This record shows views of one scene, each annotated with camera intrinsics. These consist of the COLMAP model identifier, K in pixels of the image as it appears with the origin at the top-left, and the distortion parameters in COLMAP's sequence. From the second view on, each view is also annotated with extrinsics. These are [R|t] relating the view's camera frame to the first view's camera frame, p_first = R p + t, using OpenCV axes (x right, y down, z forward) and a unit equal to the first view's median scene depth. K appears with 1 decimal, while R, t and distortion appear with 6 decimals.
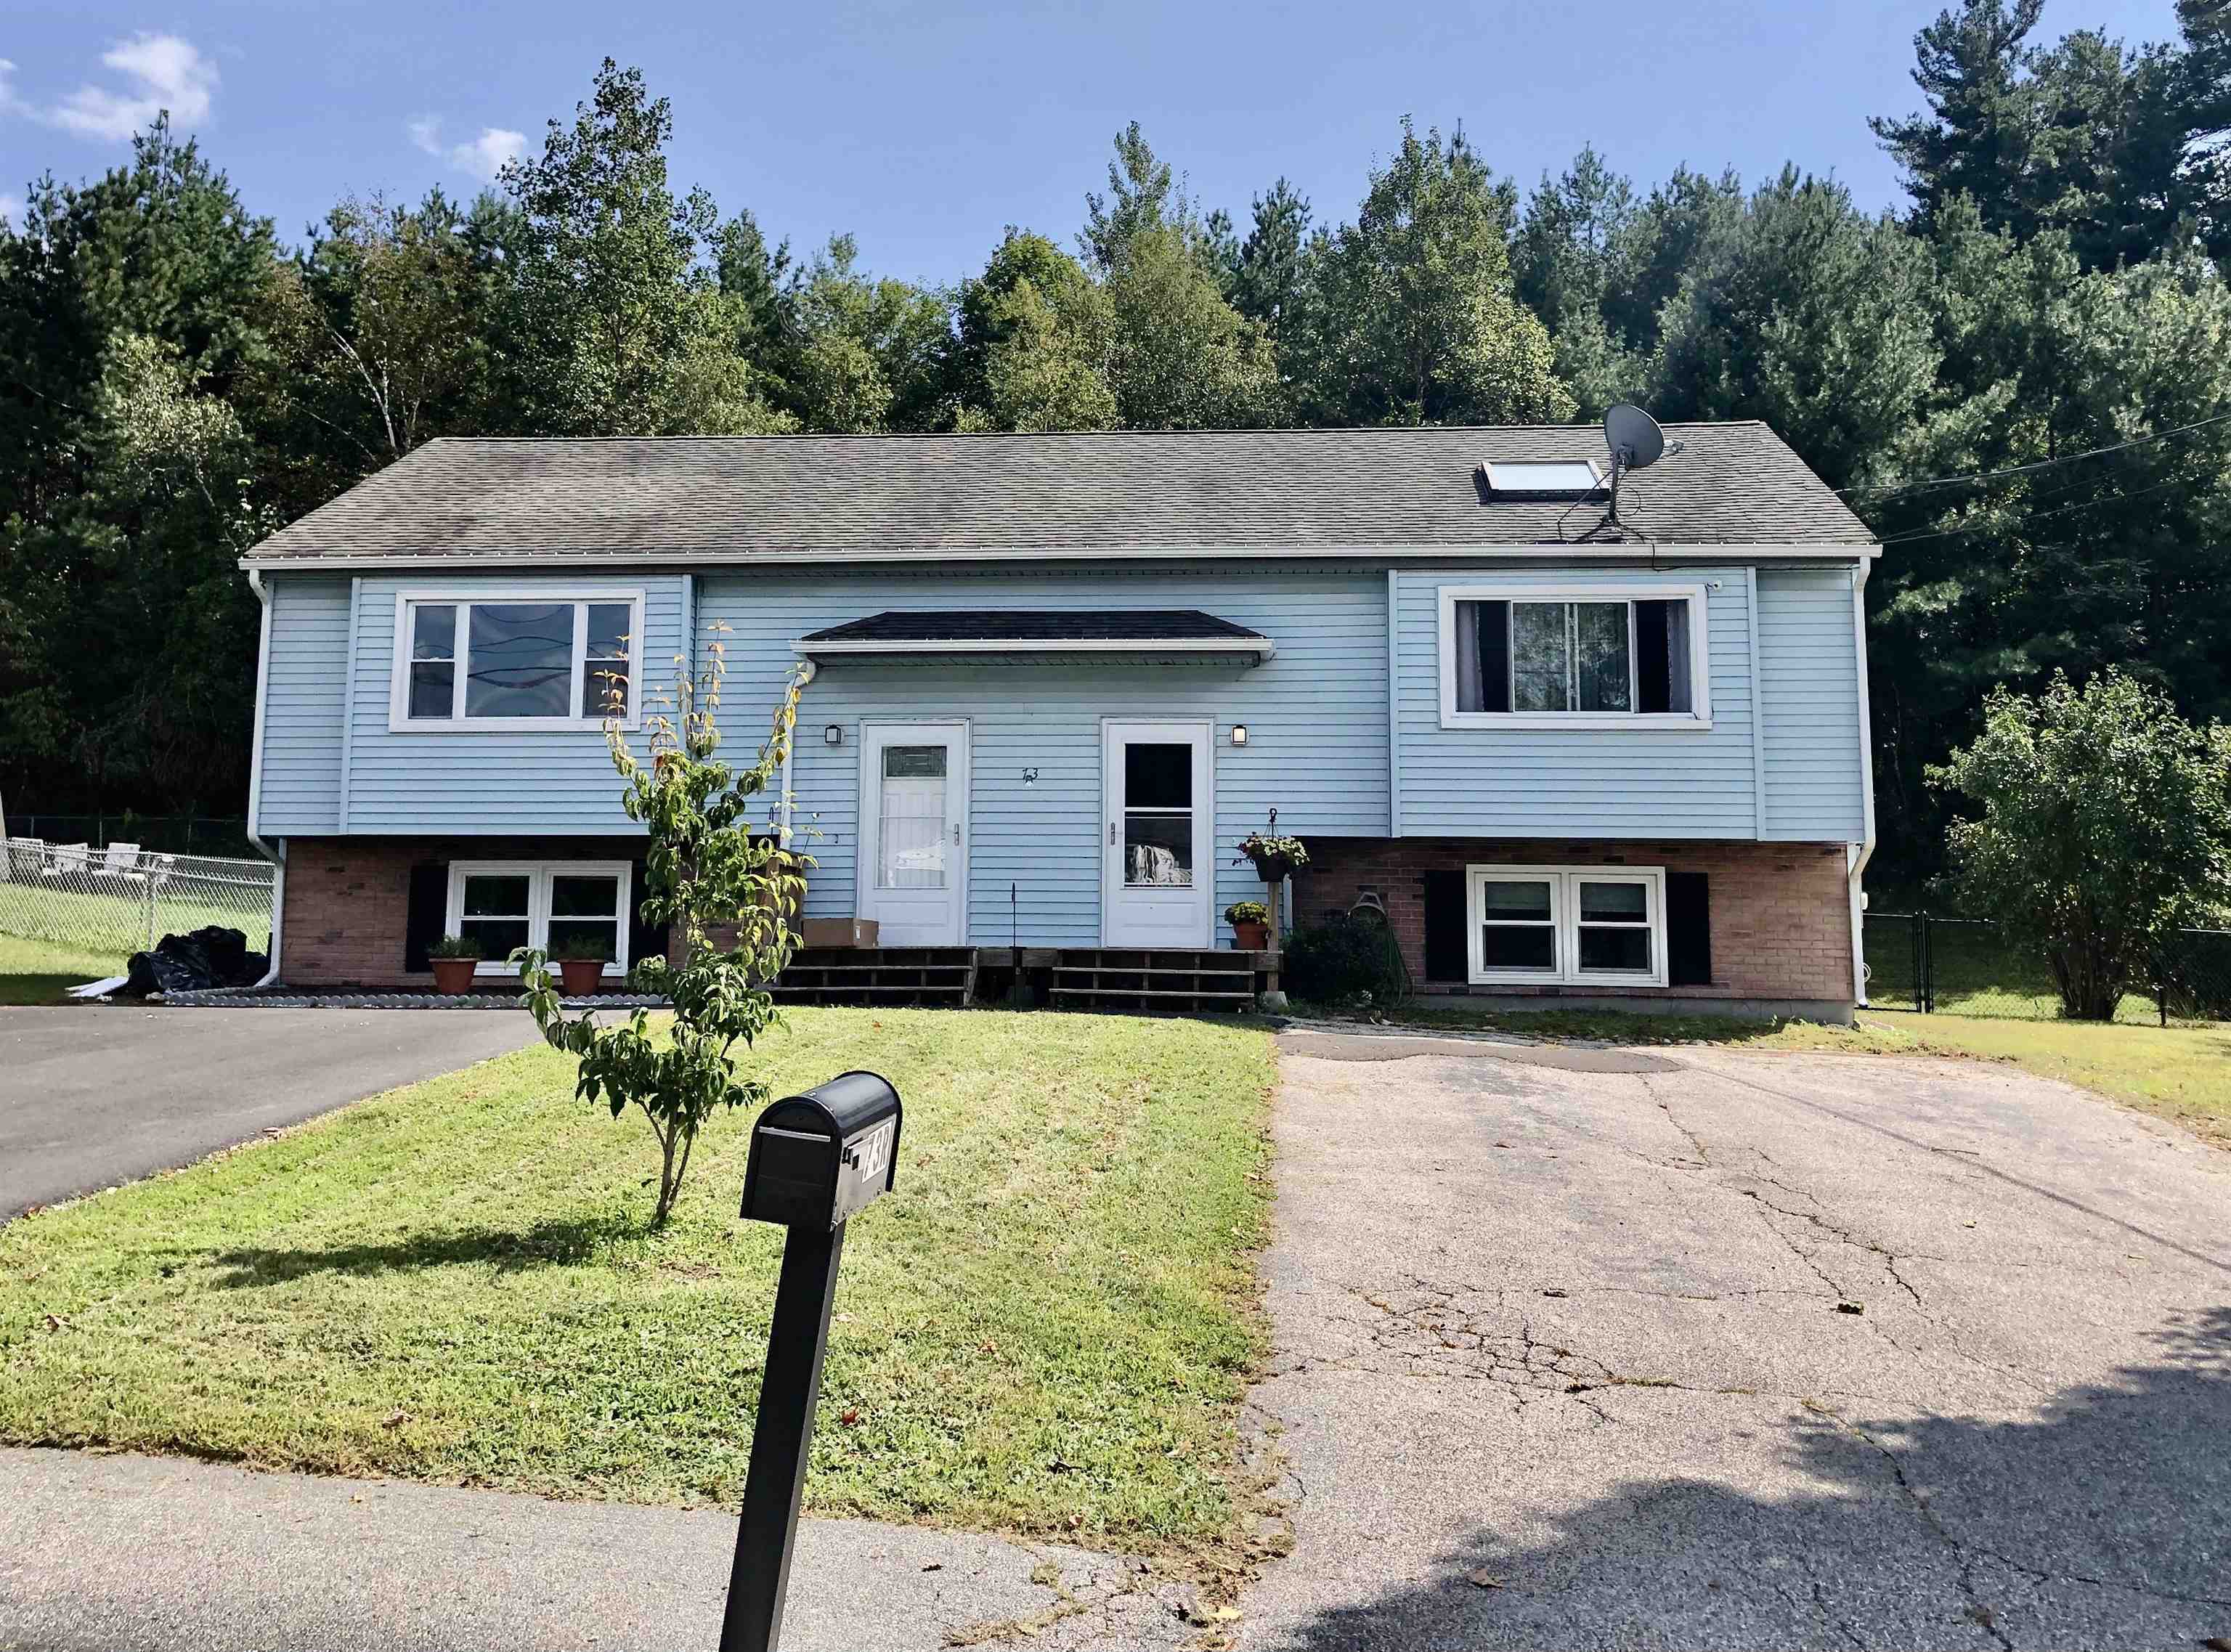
lens RADIAL K [[1983.1, 0, 1211.4], [0, 1983.1, 831.0], [0, 0, 1]] dist [0.020585, -0.002797]
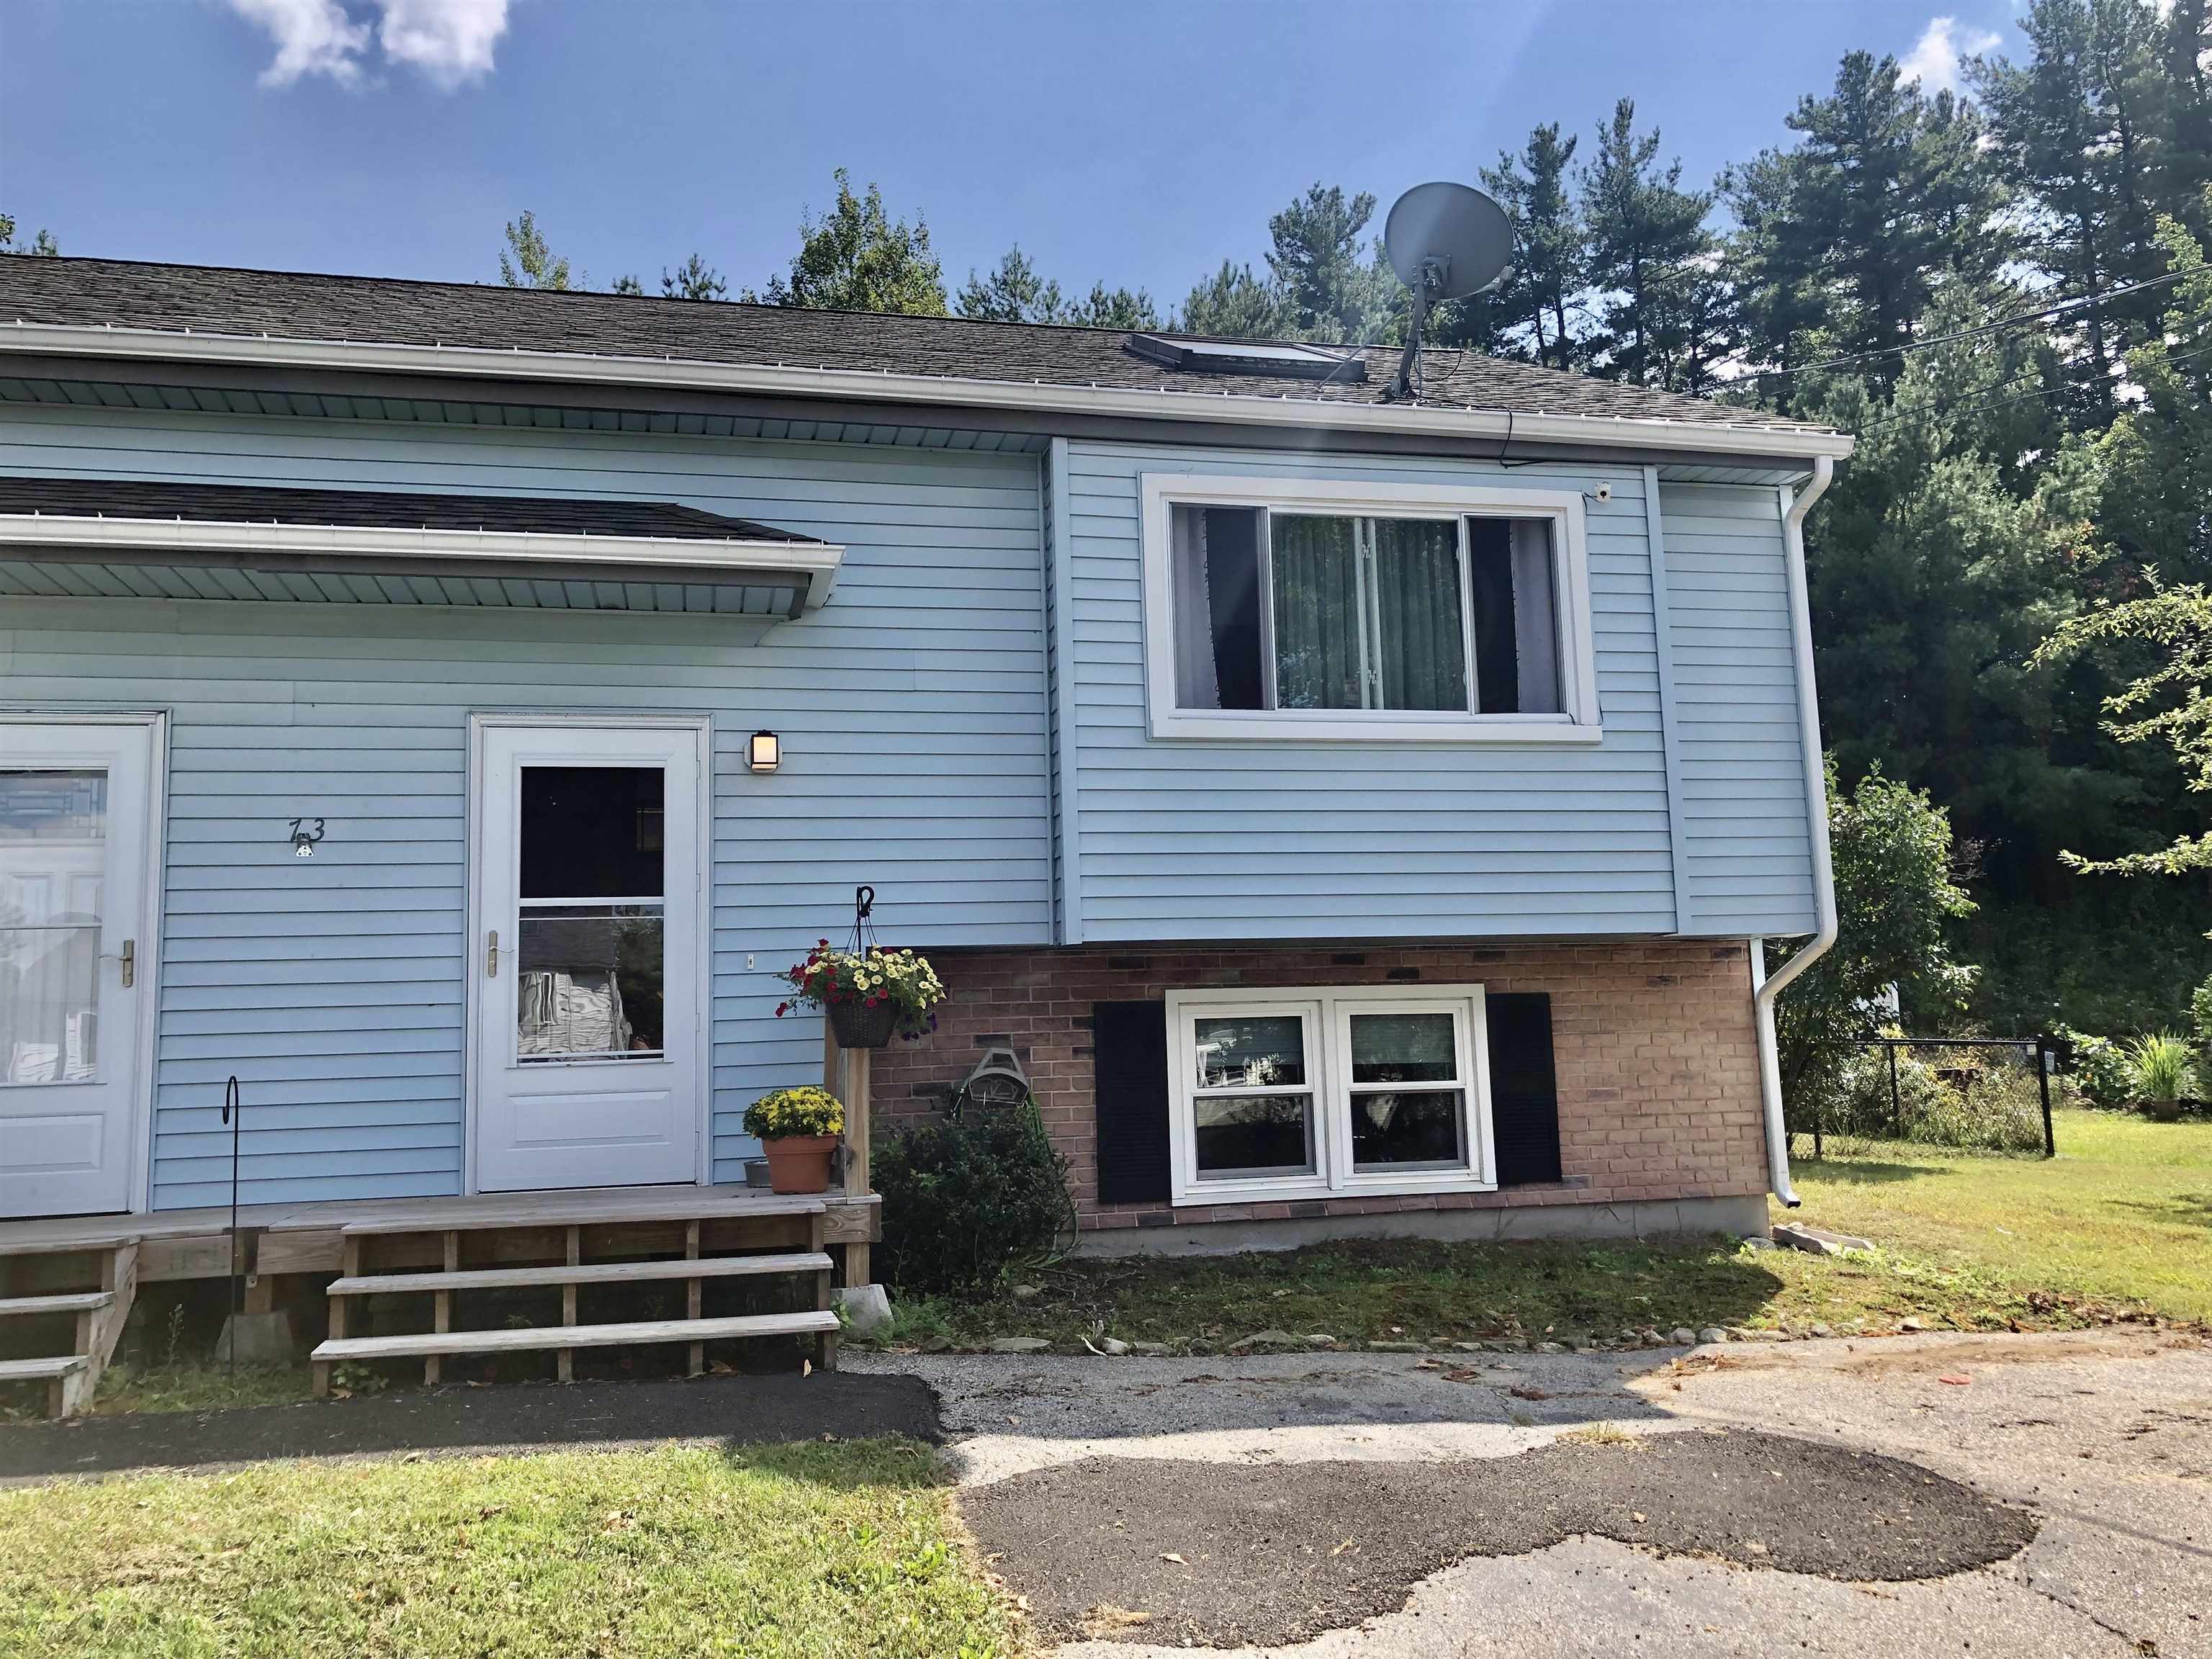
lens RADIAL K [[1662.8, 0, 1110.8], [0, 1662.8, 784.3], [0, 0, 1]] dist [0.128502, -0.268434]
pose [[0.956195, 0.002483, 0.292720, -0.025765], [0.026043, 0.995277, -0.093512, 0.002564], [-0.291570, 0.097039, 0.951615, 0.560680]]
